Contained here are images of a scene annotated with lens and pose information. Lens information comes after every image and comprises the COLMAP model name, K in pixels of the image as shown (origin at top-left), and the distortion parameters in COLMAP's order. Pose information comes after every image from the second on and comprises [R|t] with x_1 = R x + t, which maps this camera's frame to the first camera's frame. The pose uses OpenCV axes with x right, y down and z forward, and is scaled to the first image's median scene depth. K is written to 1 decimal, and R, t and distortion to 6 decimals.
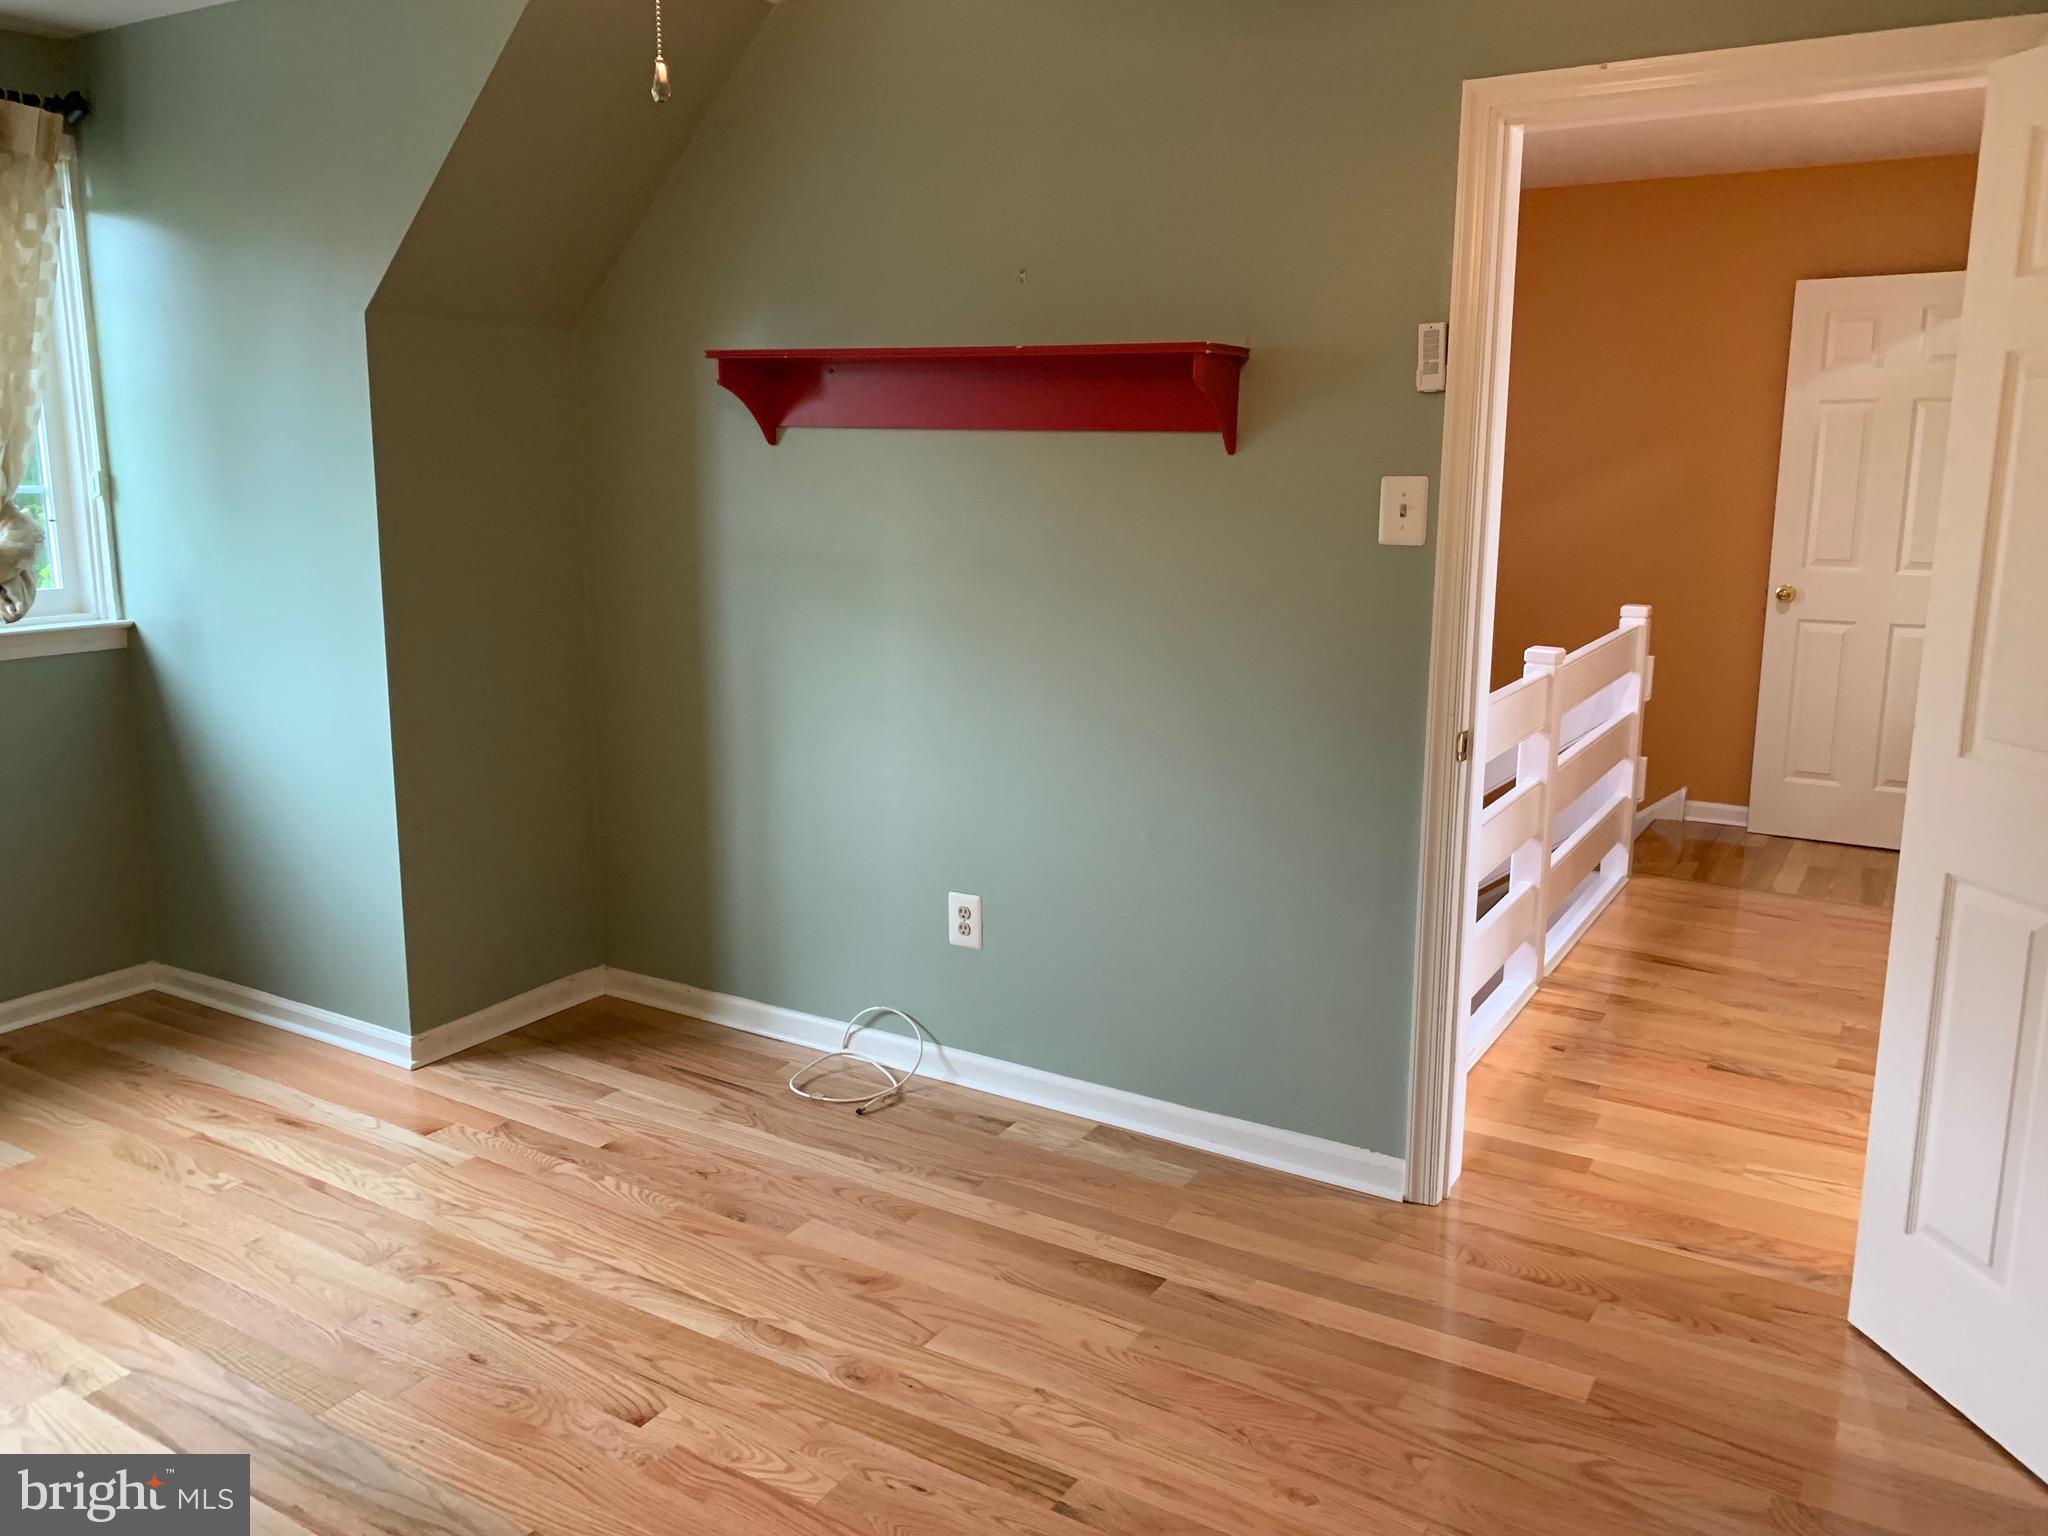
lens RADIAL K [[1567.1, 0, 1013.4], [0, 1567.1, 767.3], [0, 0, 1]] dist [0.024844, -0.033040]
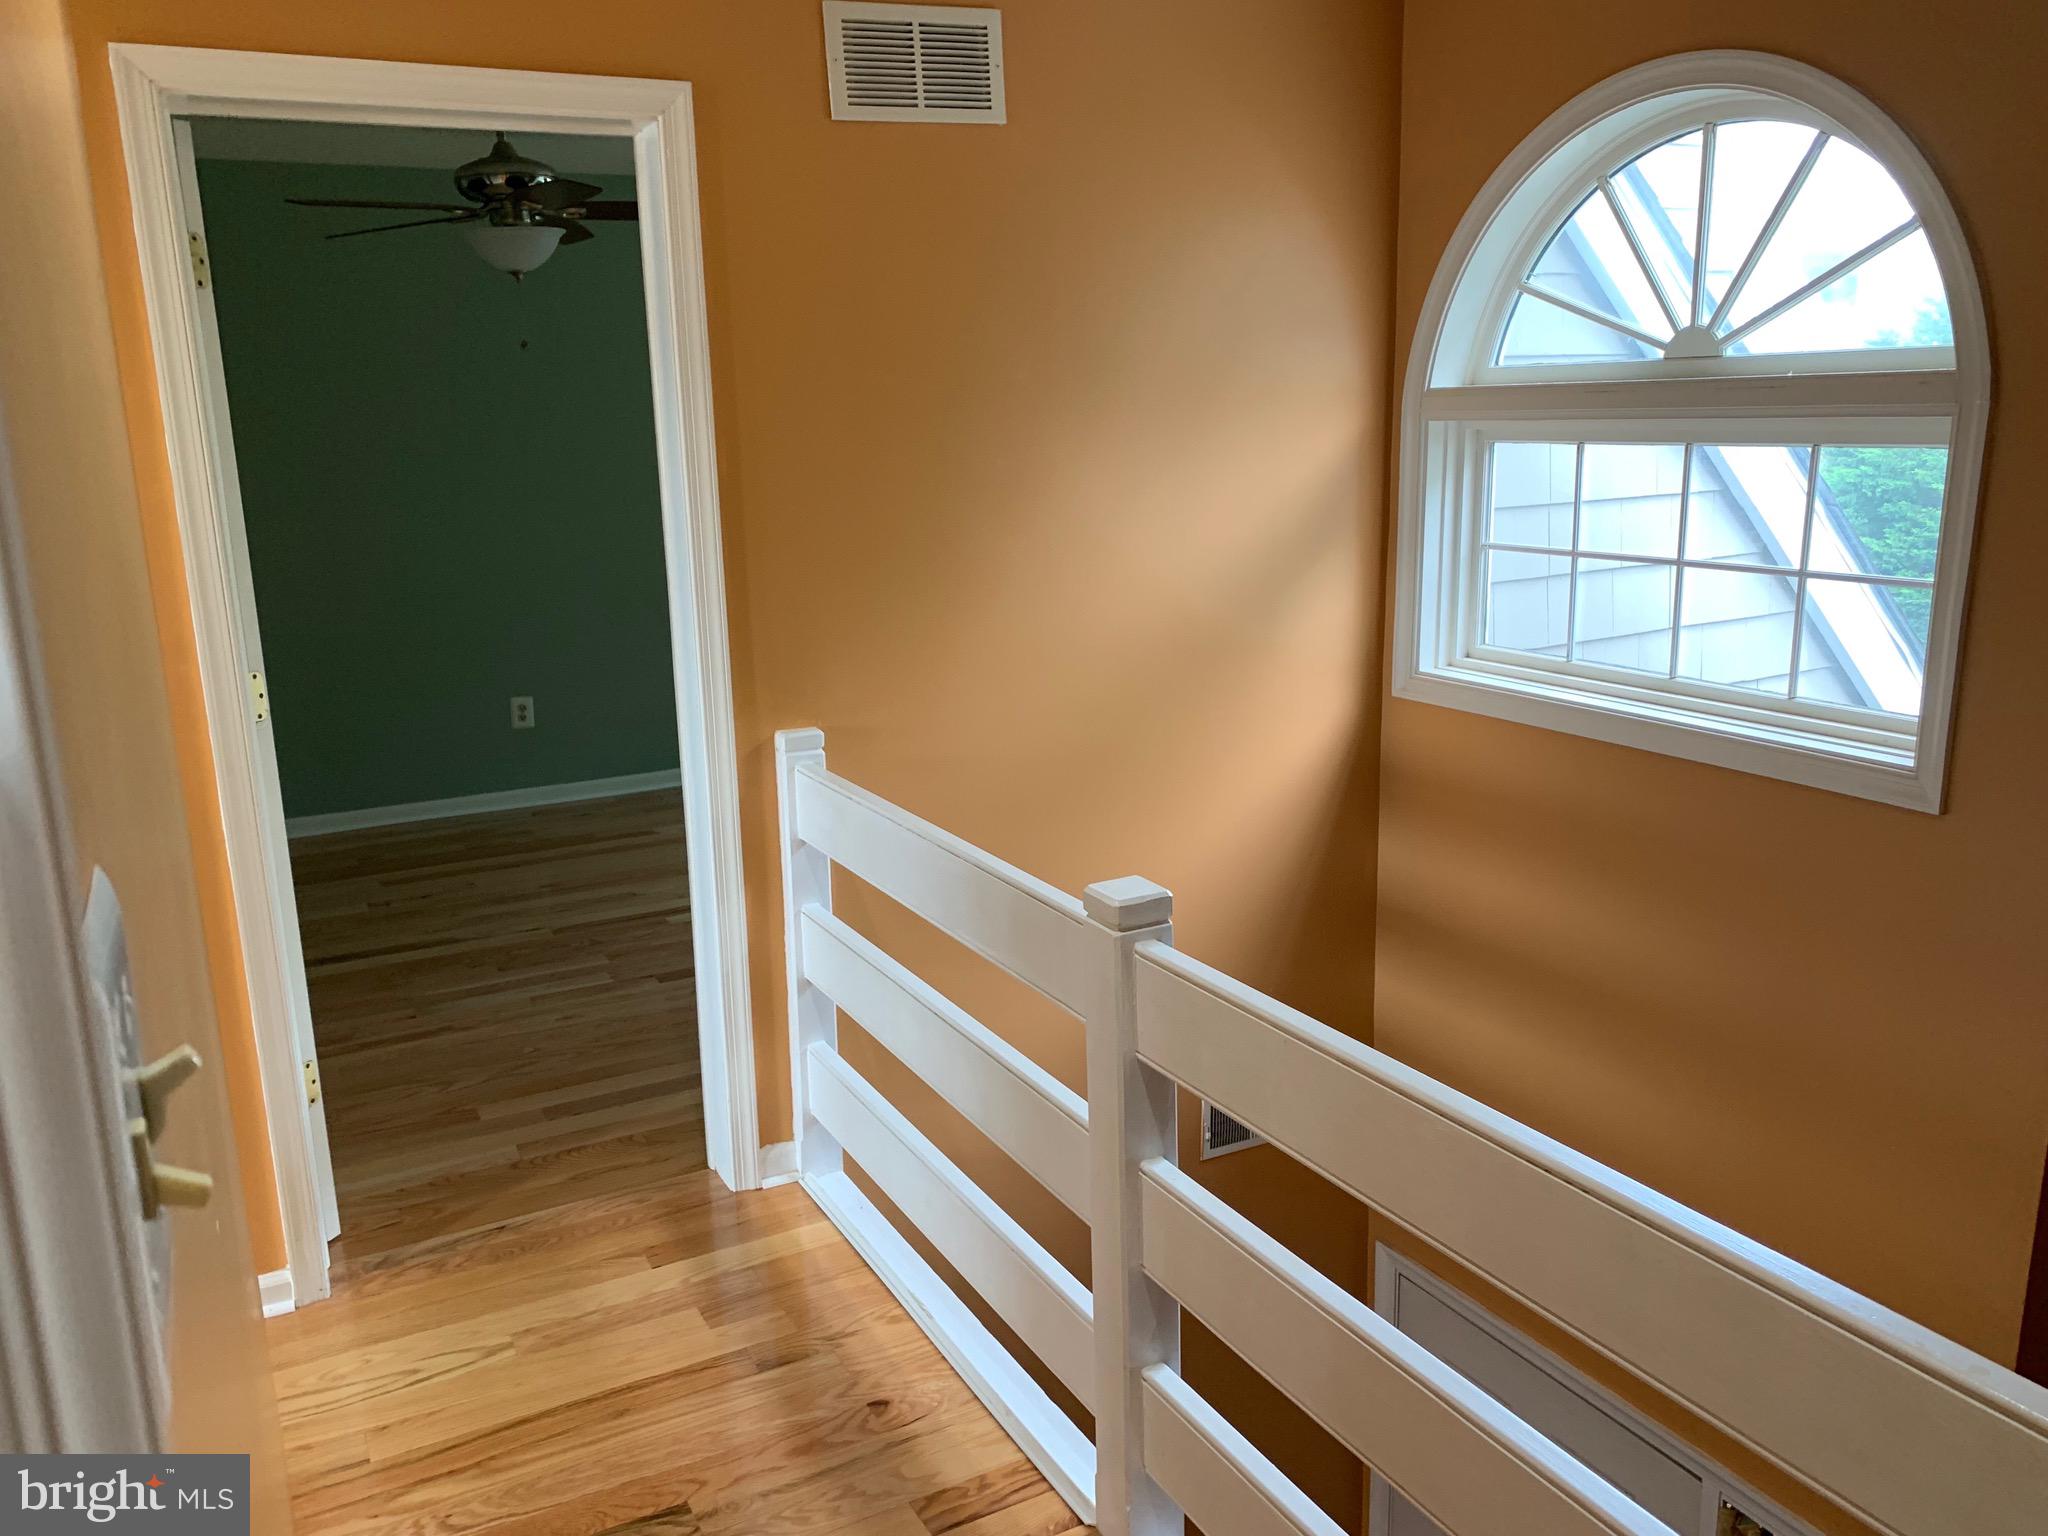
lens RADIAL K [[1567.1, 0, 1018.1], [0, 1567.1, 772.3], [0, 0, 1]] dist [0.024844, -0.033040]
pose [[-0.505513, 0.215740, -0.835412, 1.157494], [-0.151370, 0.931044, 0.332031, -0.416318], [0.849437, 0.294303, -0.437998, 1.809694]]
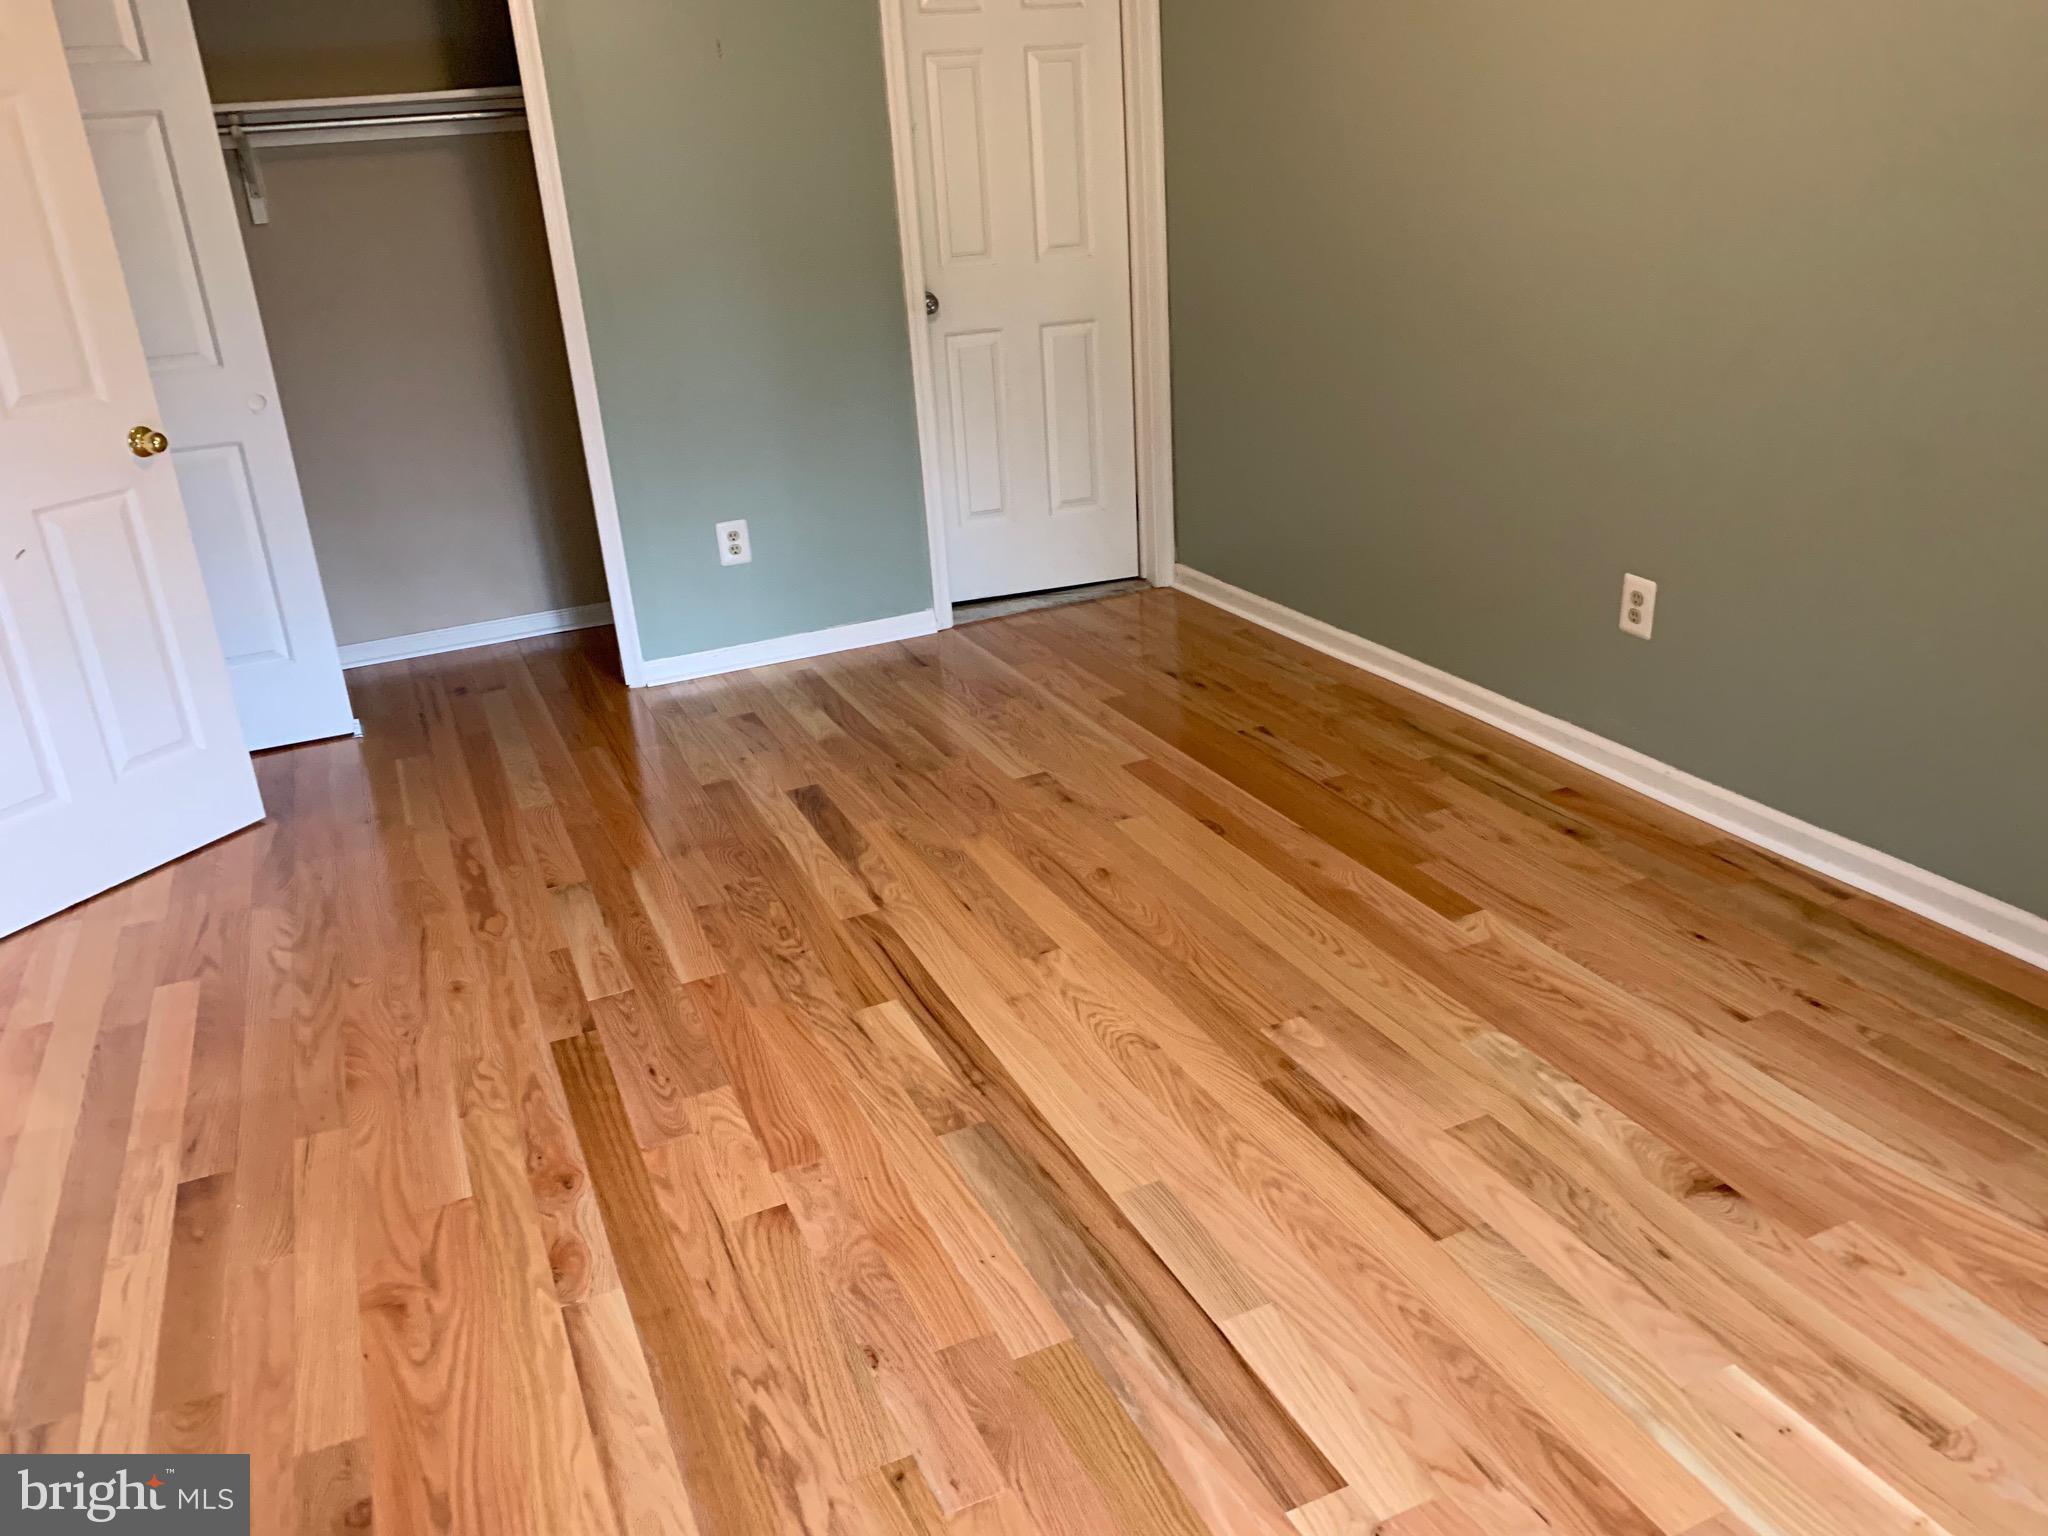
lens RADIAL K [[1567.1, 0, 1027.8], [0, 1567.1, 766.6], [0, 0, 1]] dist [0.024844, -0.033040]
pose [[-0.819049, -0.156389, 0.551998, -0.734719], [0.188309, 0.835550, 0.516135, -0.218951], [-0.541940, 0.526686, -0.654907, 1.241880]]
